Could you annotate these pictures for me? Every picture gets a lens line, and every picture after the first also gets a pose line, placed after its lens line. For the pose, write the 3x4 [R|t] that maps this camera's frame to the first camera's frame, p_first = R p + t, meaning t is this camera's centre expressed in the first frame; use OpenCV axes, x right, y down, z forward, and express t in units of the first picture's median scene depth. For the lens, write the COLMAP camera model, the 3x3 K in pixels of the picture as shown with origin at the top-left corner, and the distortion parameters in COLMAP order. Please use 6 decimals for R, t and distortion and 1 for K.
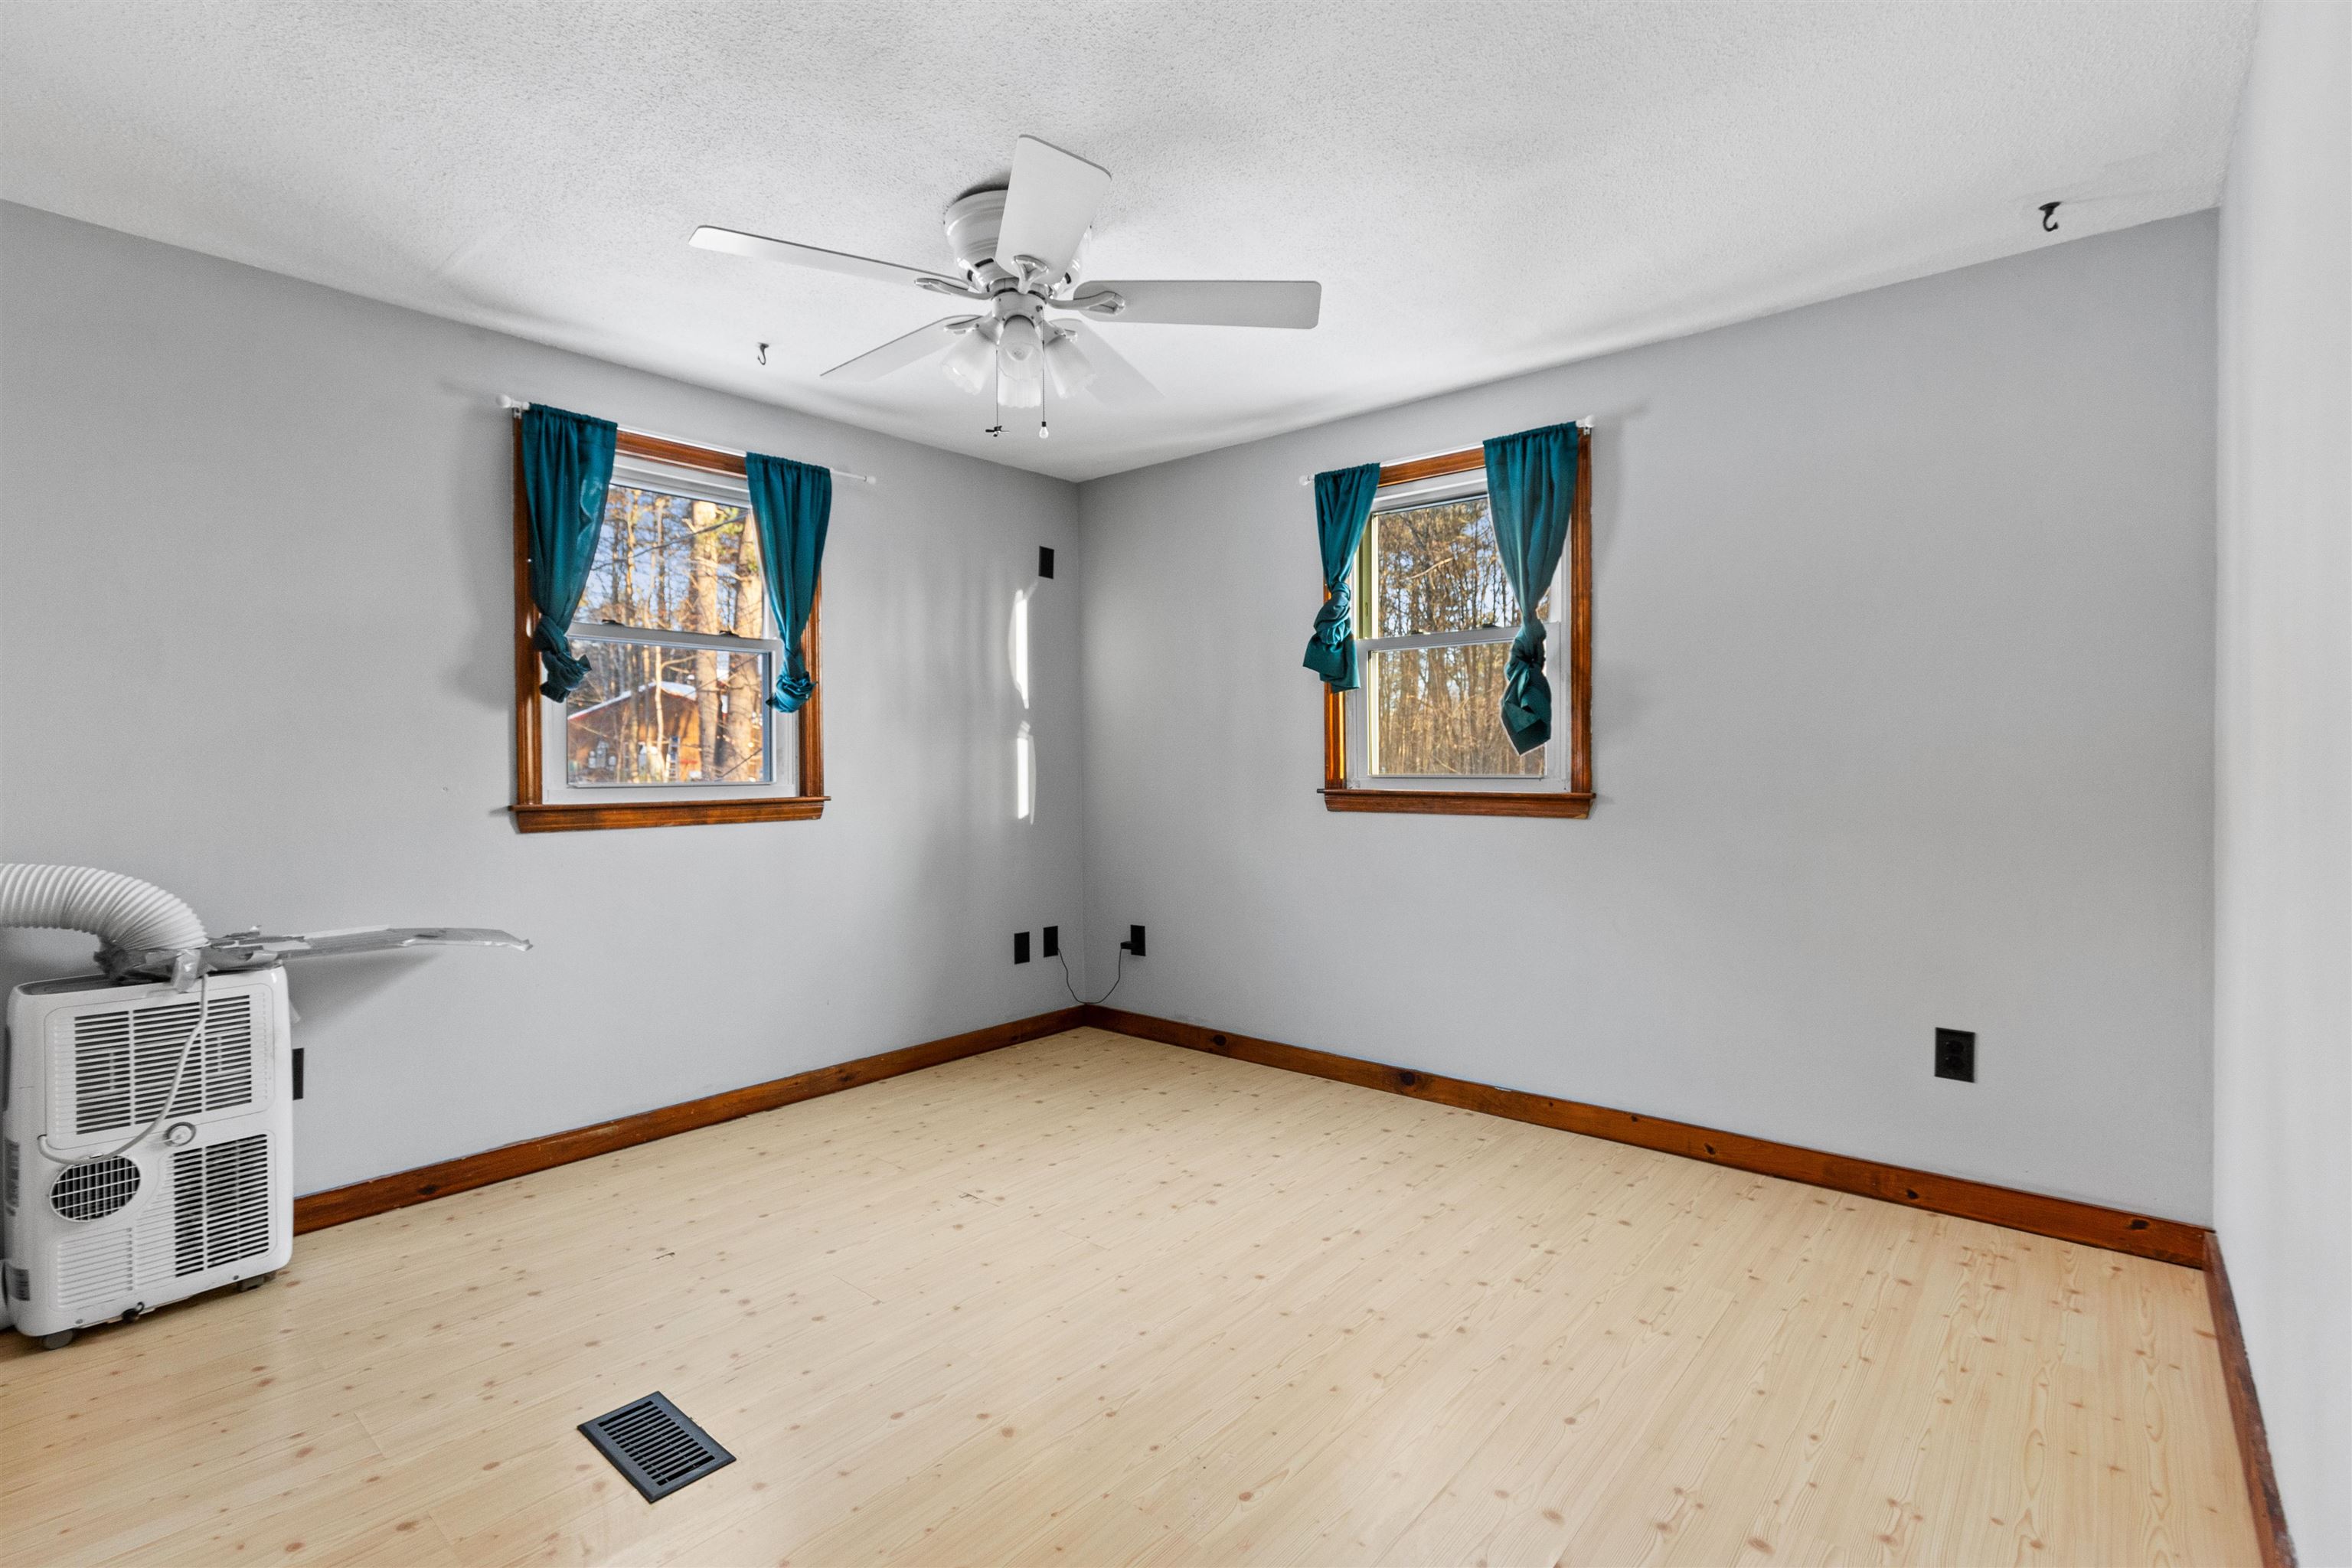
lens RADIAL K [[1099.7, 0, 1176.6], [0, 1099.7, 773.2], [0, 0, 1]] dist [0.005869, -0.001730]
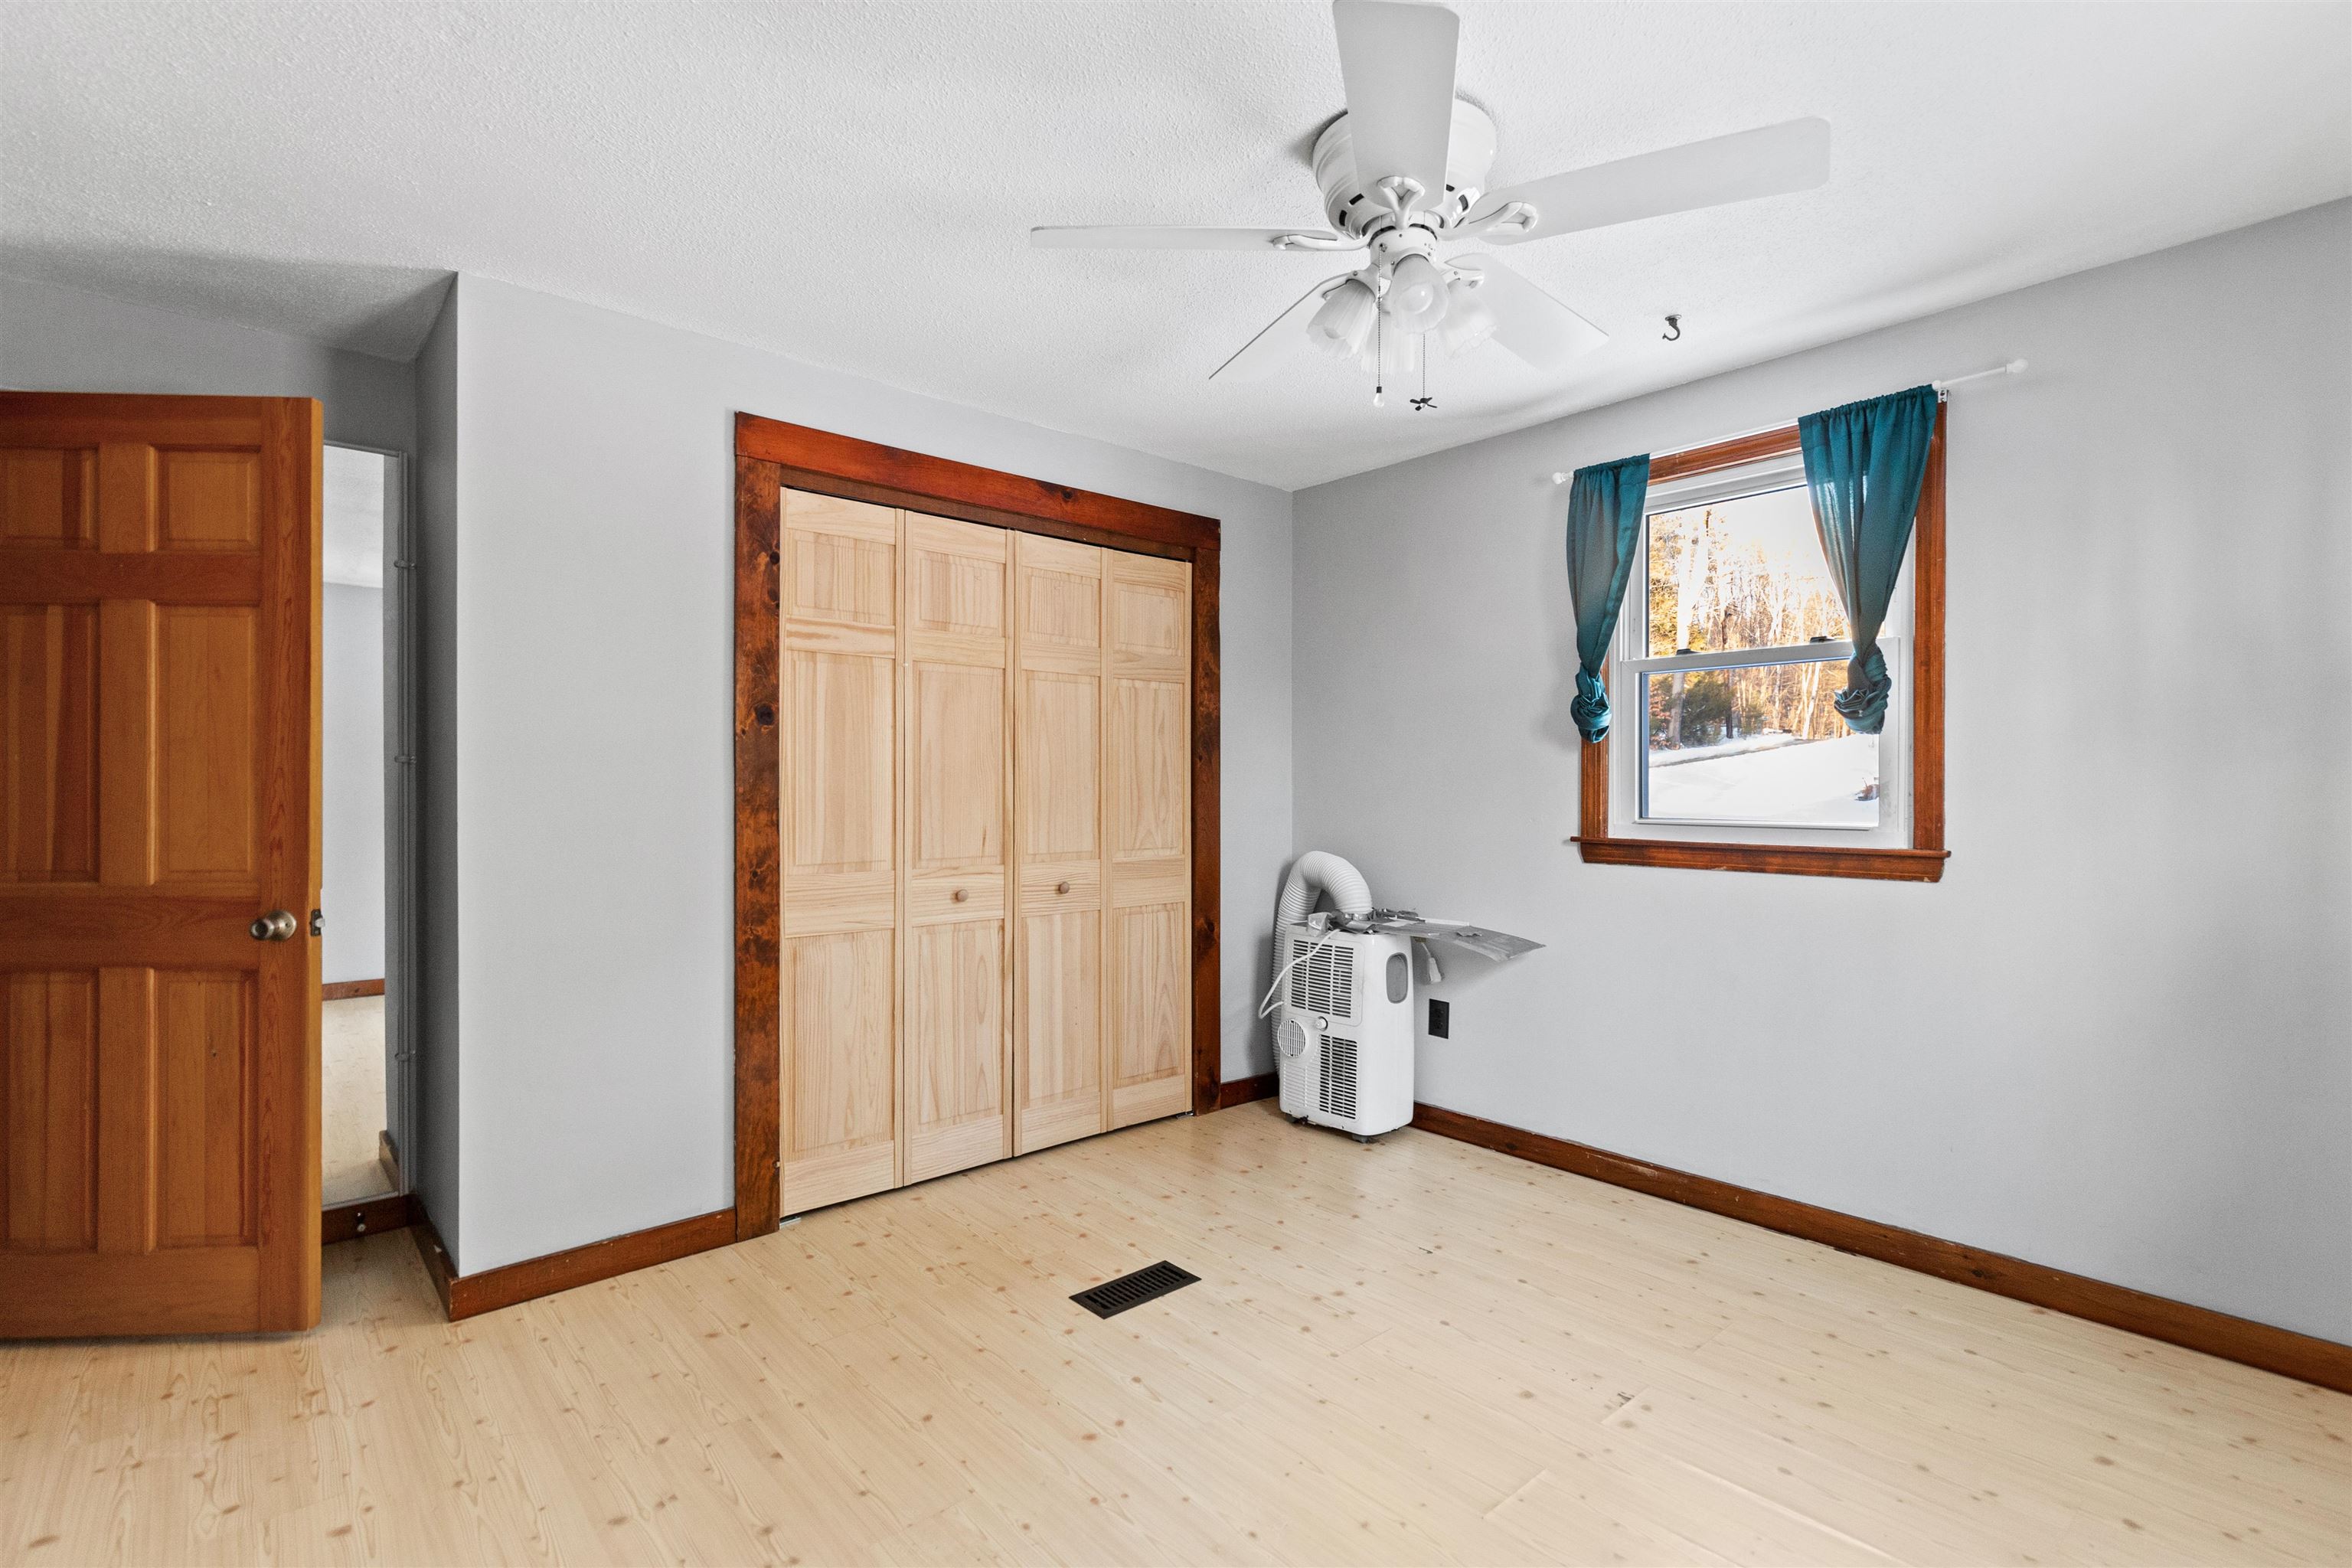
lens RADIAL K [[1099.7, 0, 1178.3], [0, 1099.7, 785.1], [0, 0, 1]] dist [0.005869, -0.001730]
pose [[-0.150693, 0.003101, -0.988576, 0.537504], [-0.010691, 0.999931, 0.004766, -0.022749], [0.988523, 0.011287, -0.150650, 0.752739]]
